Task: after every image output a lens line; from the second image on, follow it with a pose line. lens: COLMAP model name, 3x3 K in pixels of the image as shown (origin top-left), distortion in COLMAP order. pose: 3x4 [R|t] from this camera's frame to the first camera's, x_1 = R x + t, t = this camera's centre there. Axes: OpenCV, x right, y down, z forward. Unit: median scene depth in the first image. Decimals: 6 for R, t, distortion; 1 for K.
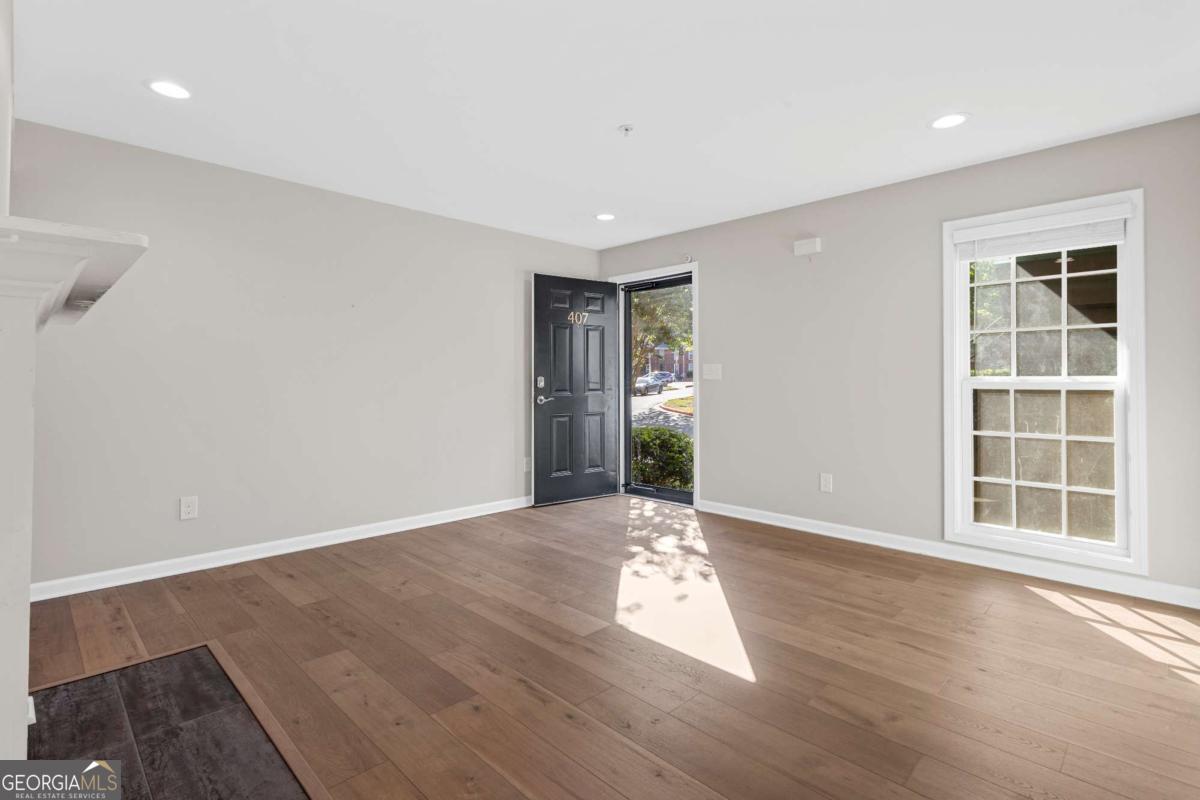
lens RADIAL K [[571.3, 0, 600.6], [0, 571.3, 370.3], [0, 0, 1]] dist [0.001615, 0.000006]
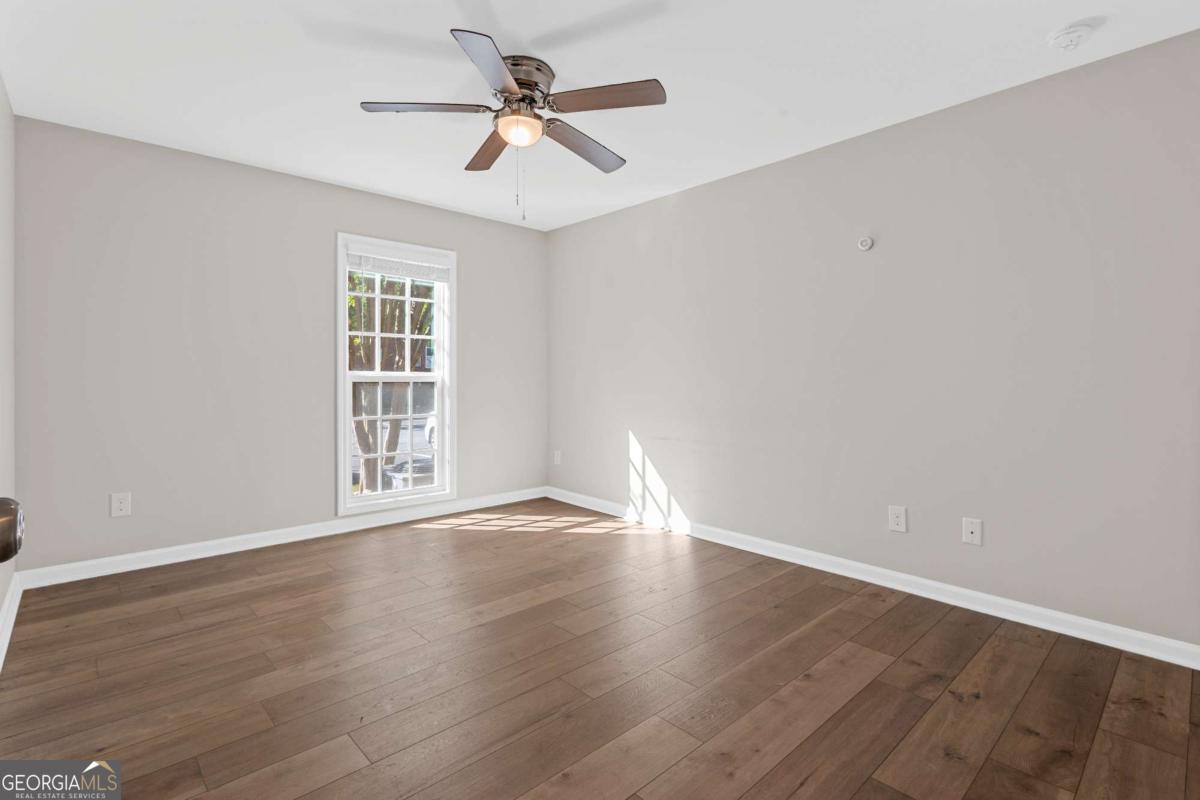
lens RADIAL K [[558.9, 0, 599.4], [0, 558.9, 381.9], [0, 0, 1]] dist [0.000705, -0.002431]
pose [[0.039540, -0.008534, 0.999182, -0.497456], [-0.020772, 0.999740, 0.009361, 0.012183], [-0.999002, -0.021125, 0.039353, 0.474021]]
